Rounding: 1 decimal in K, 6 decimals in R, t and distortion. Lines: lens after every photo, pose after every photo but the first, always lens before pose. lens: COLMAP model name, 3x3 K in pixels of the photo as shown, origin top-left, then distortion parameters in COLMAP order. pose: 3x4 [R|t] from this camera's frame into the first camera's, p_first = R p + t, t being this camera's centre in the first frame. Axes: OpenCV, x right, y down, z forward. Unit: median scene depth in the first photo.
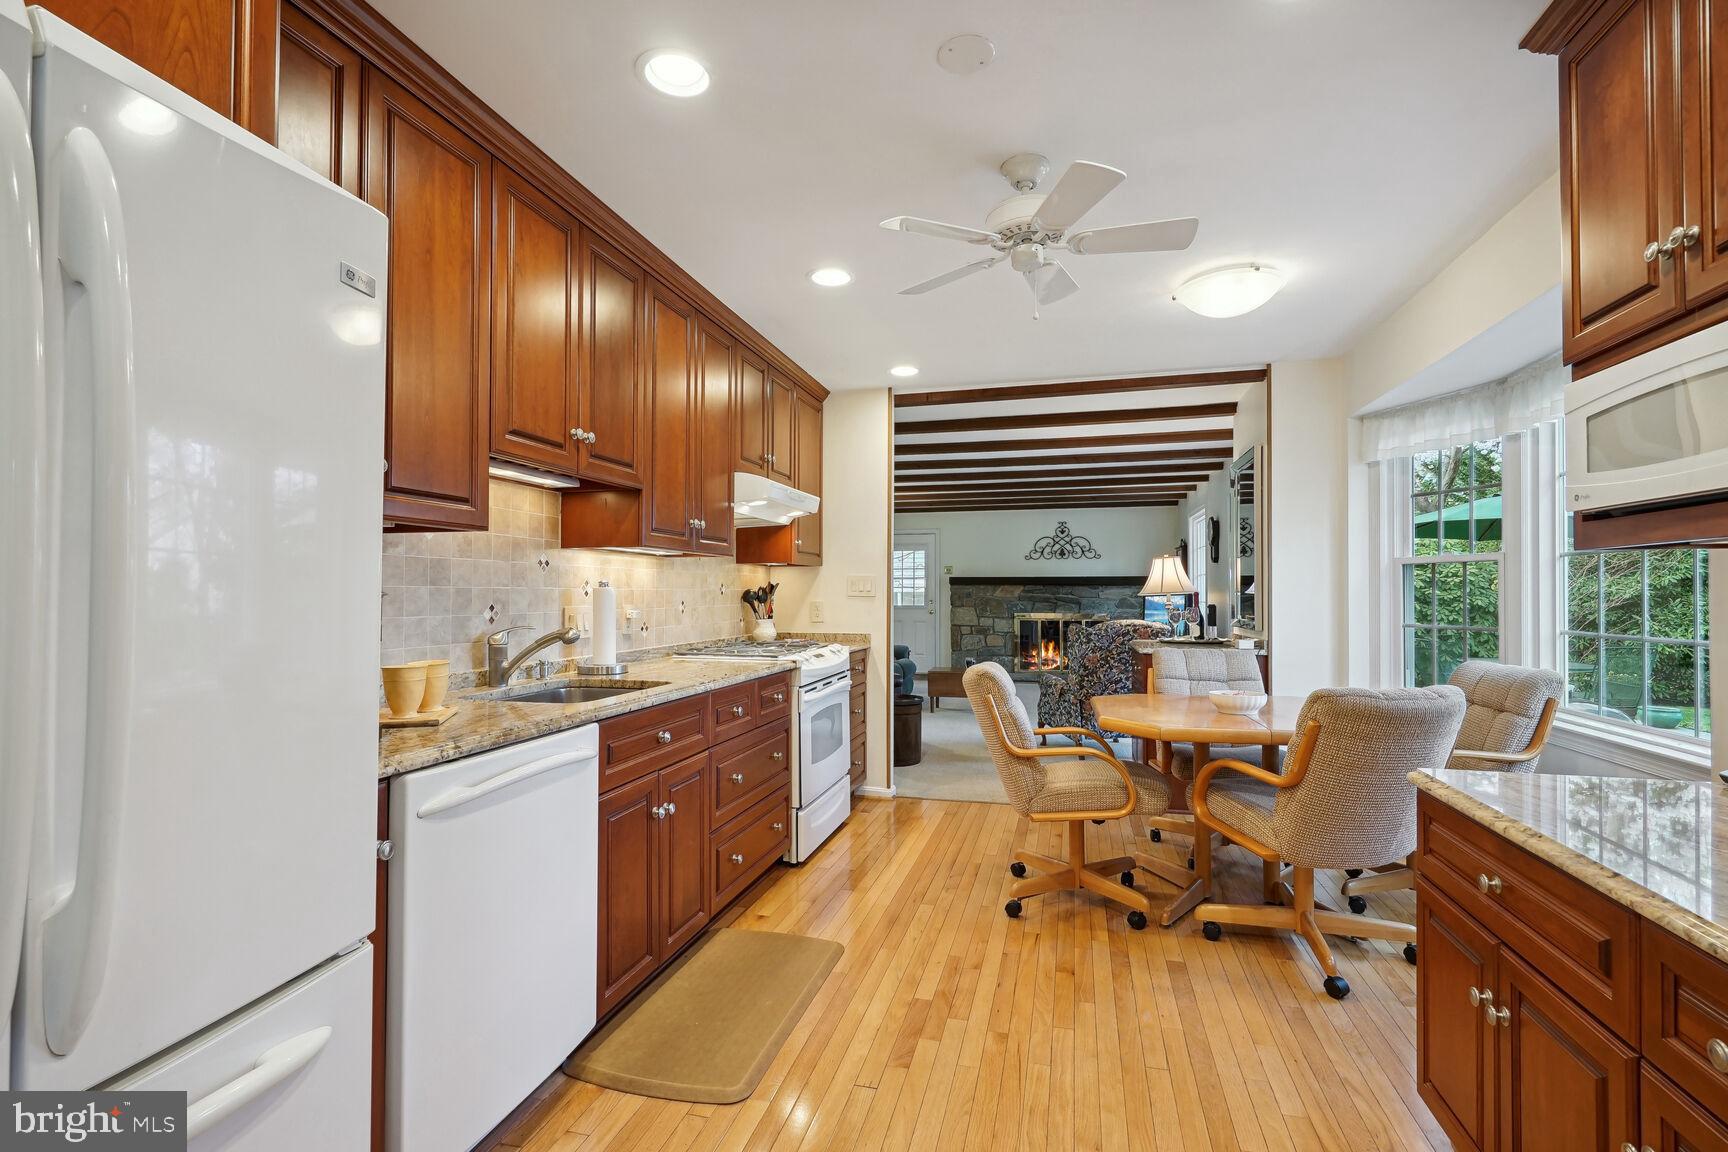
lens RADIAL K [[797.1, 0, 863.5], [0, 797.1, 580.3], [0, 0, 1]] dist [0.002168, -0.001109]
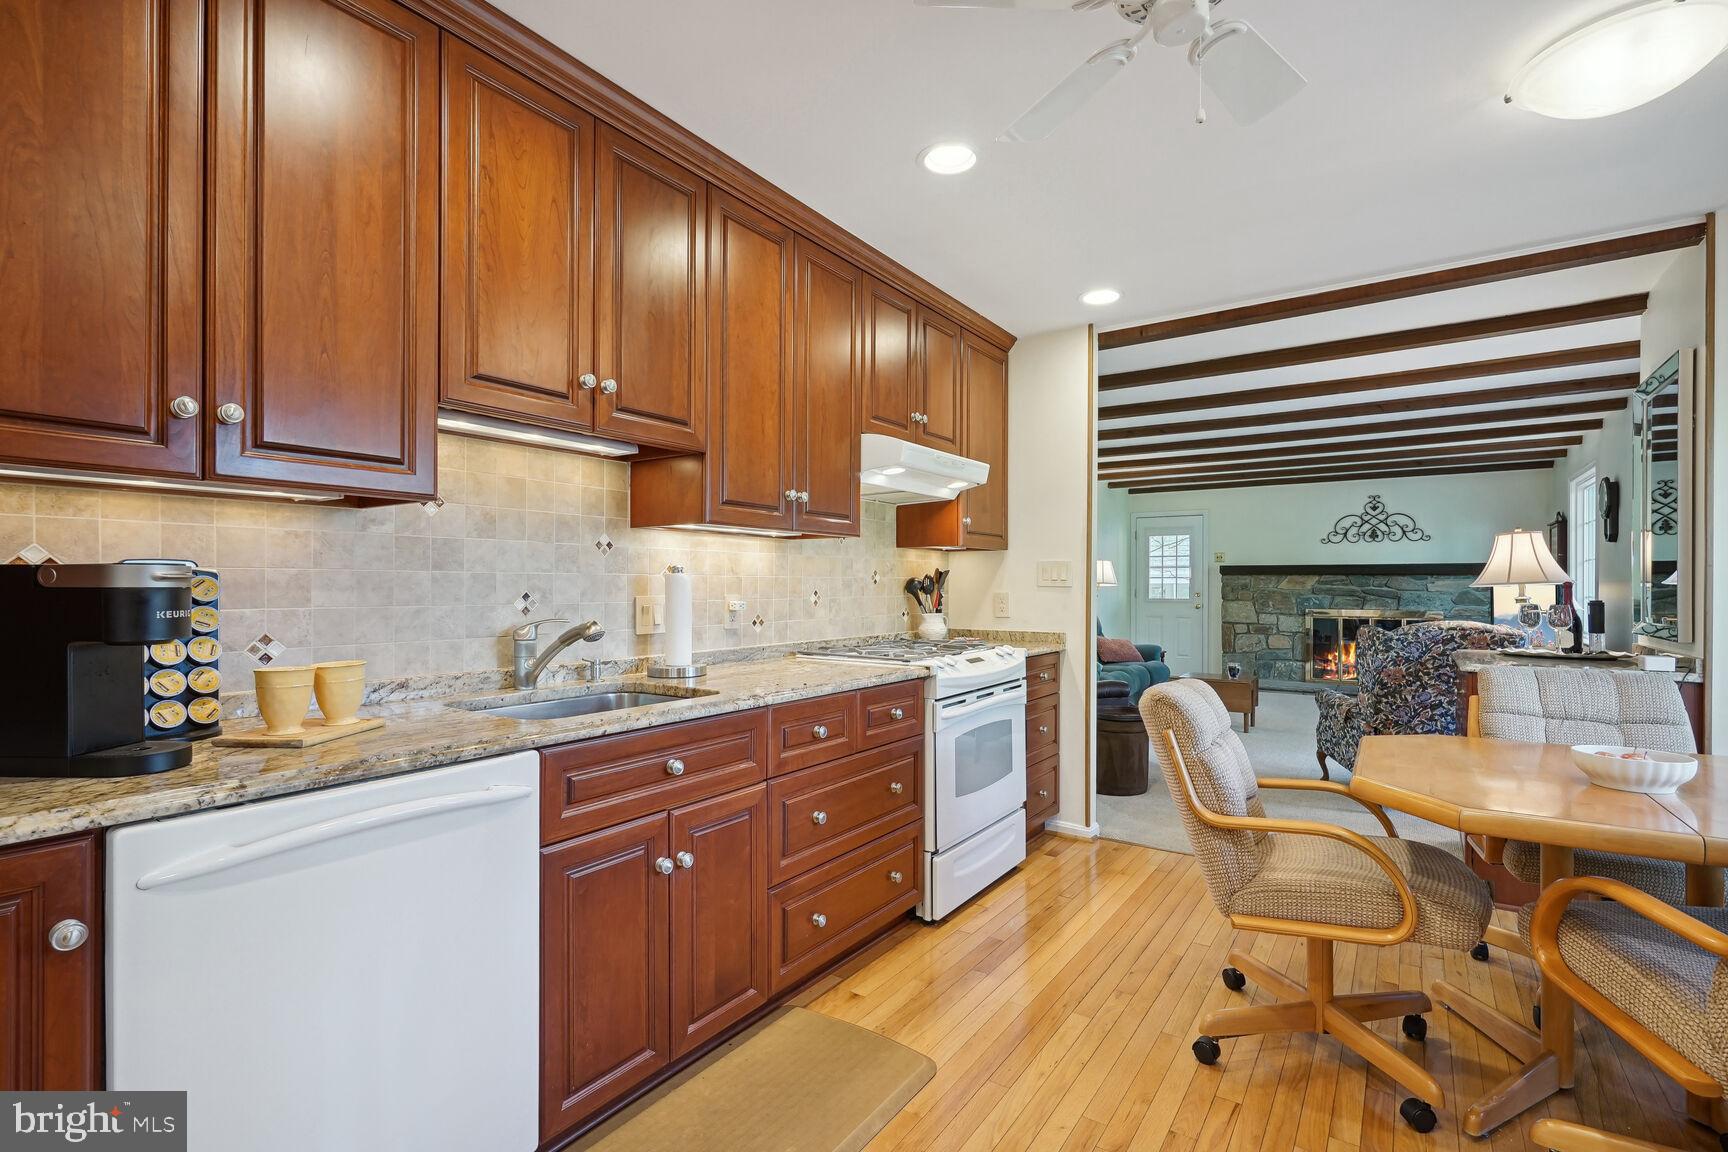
lens RADIAL K [[797.1, 0, 865.0], [0, 797.1, 582.8], [0, 0, 1]] dist [0.002168, -0.001109]
pose [[0.941082, 0.001356, -0.338176, 0.129847], [0.003065, 0.999917, 0.012538, 0.007793], [0.338165, -0.012835, 0.940999, 0.247437]]
